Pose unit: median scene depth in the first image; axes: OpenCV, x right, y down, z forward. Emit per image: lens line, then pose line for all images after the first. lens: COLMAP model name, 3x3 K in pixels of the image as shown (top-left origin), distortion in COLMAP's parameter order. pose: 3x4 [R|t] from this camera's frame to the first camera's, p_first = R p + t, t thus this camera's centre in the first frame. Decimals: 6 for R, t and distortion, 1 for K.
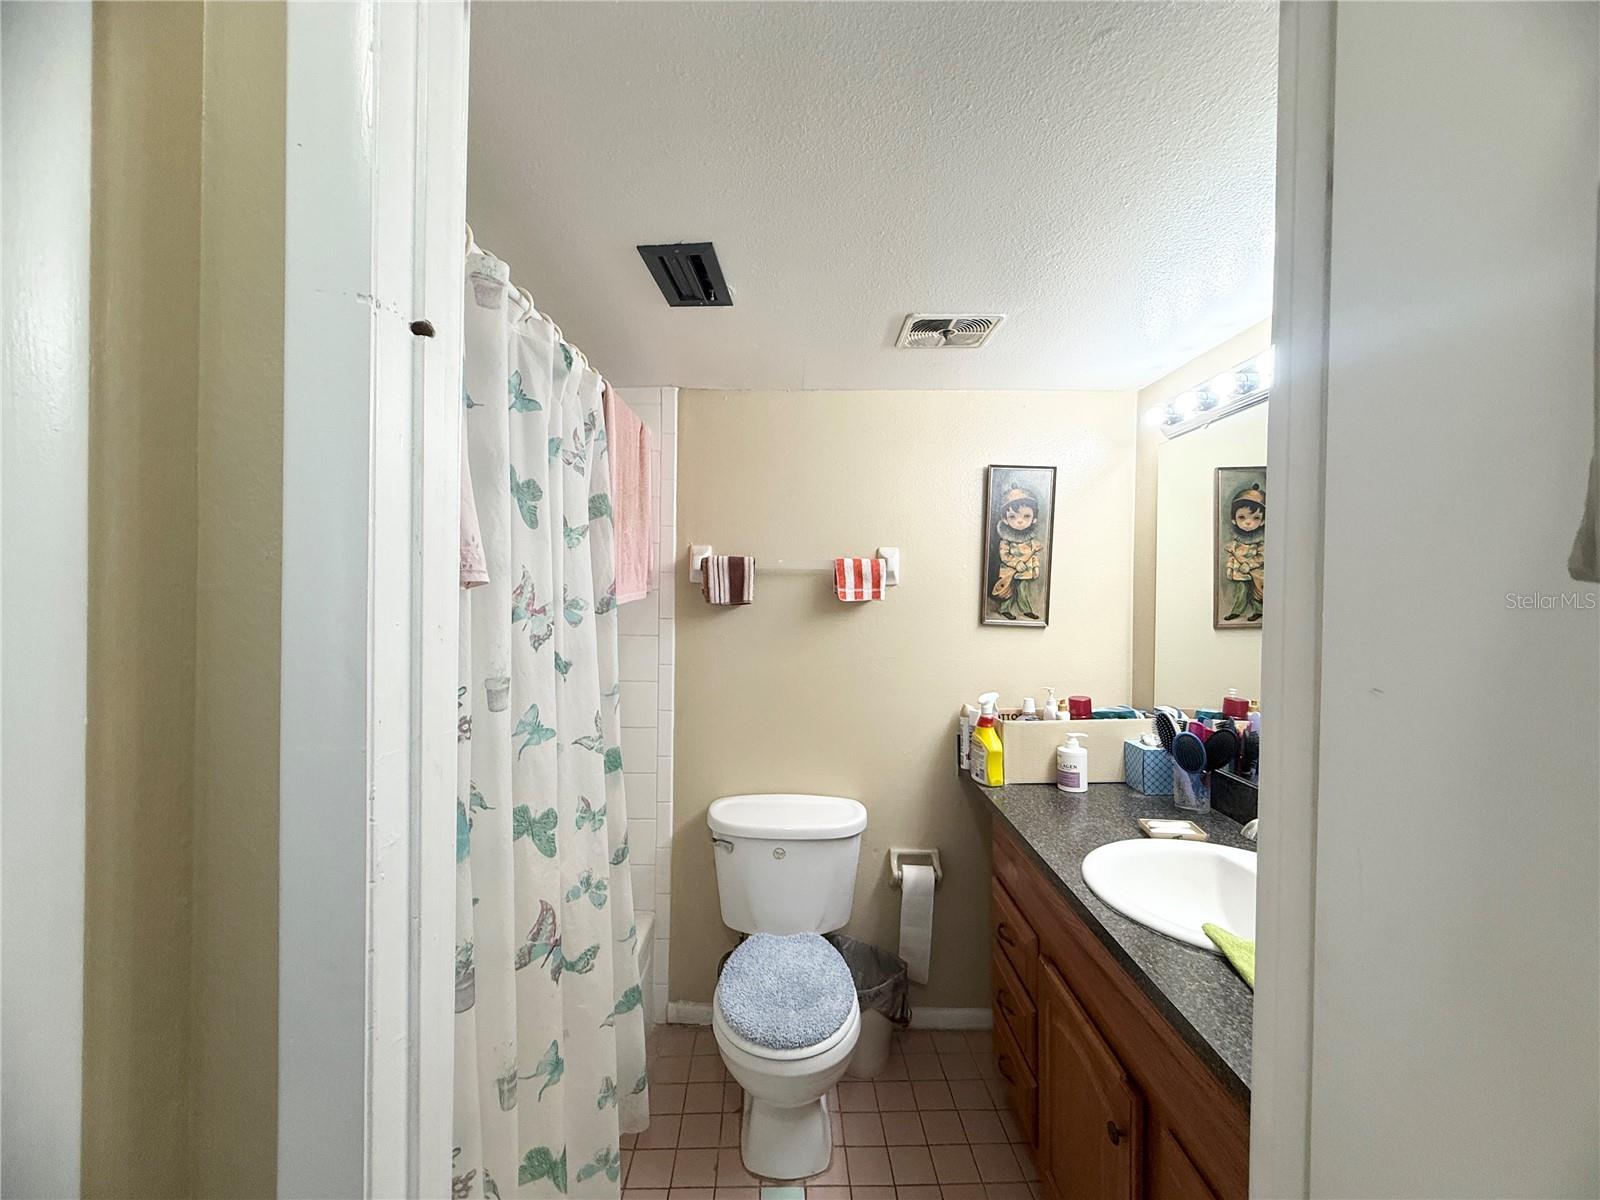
lens RADIAL K [[634.8, 0, 795.7], [0, 634.8, 598.3], [0, 0, 1]] dist [-0.001534, 0.000505]
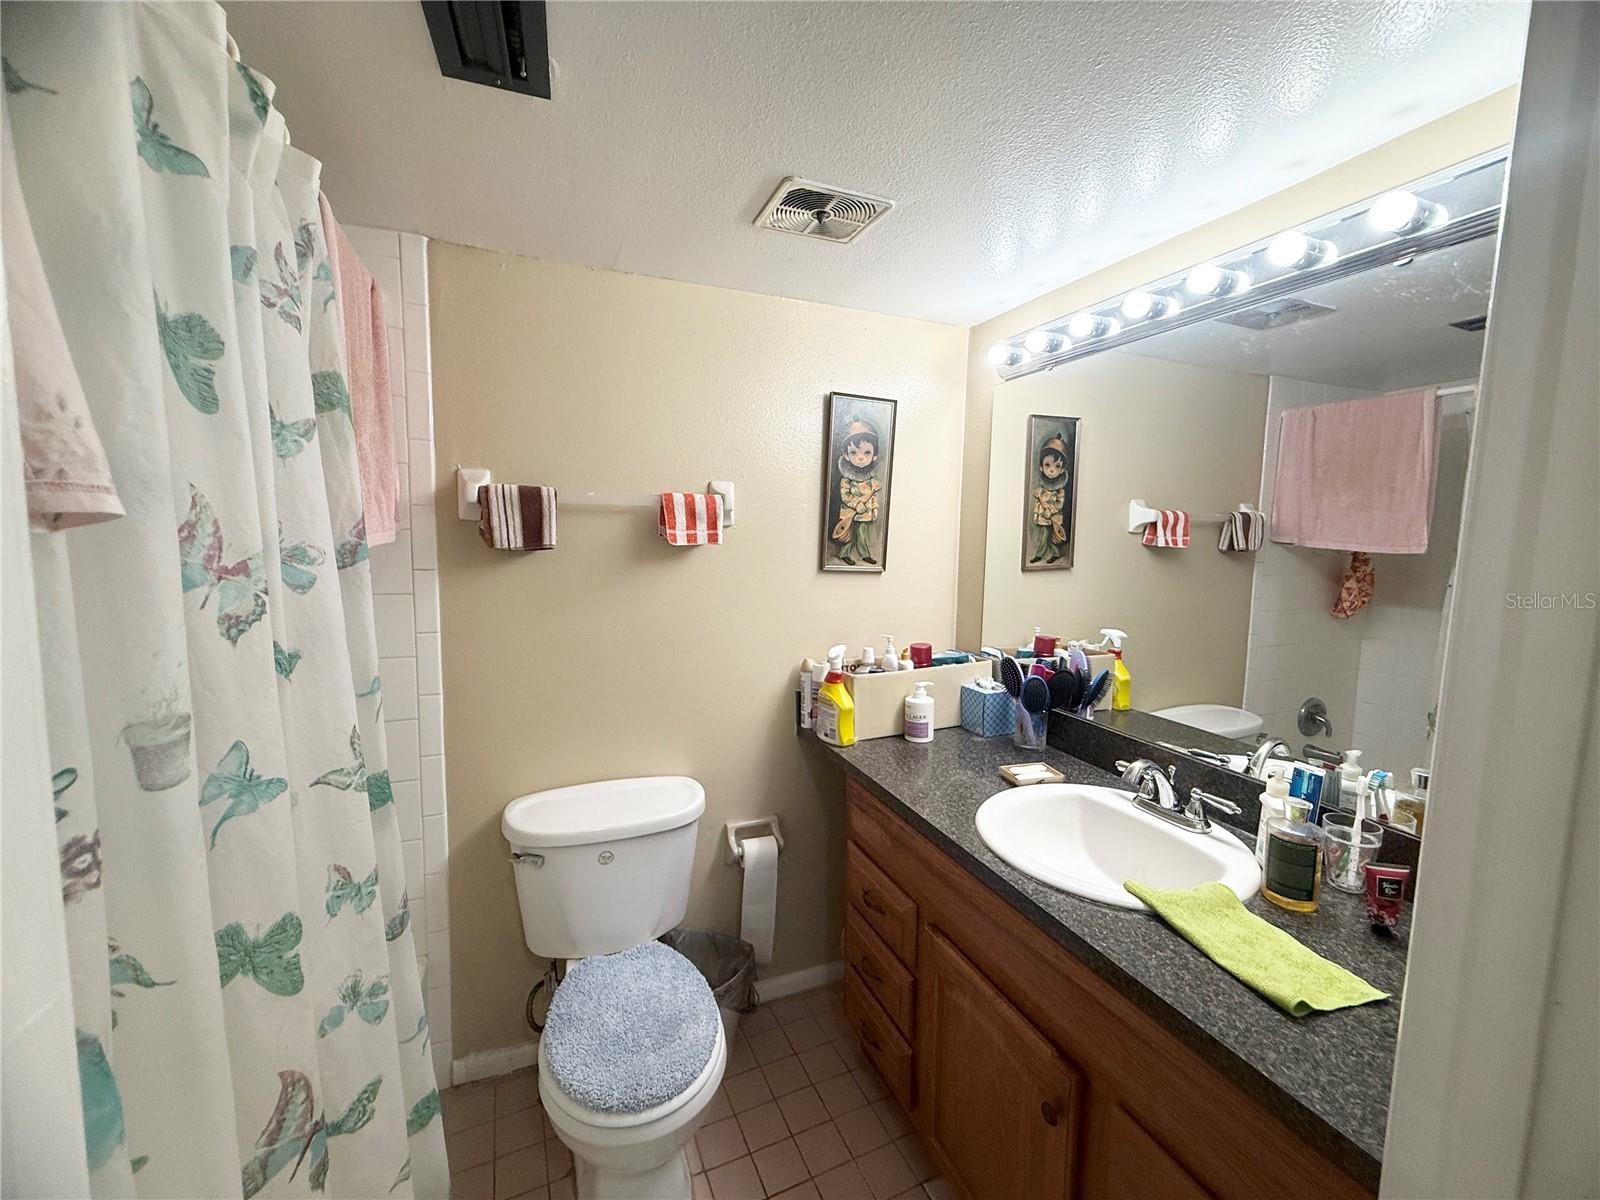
lens RADIAL K [[634.8, 0, 795.7], [0, 634.8, 598.3], [0, 0, 1]] dist [-0.001534, 0.000505]
pose [[0.923114, -0.032947, 0.383112, -0.102249], [-0.003225, 0.995624, 0.093391, -0.004800], [-0.384512, -0.087446, 0.918969, 0.190696]]
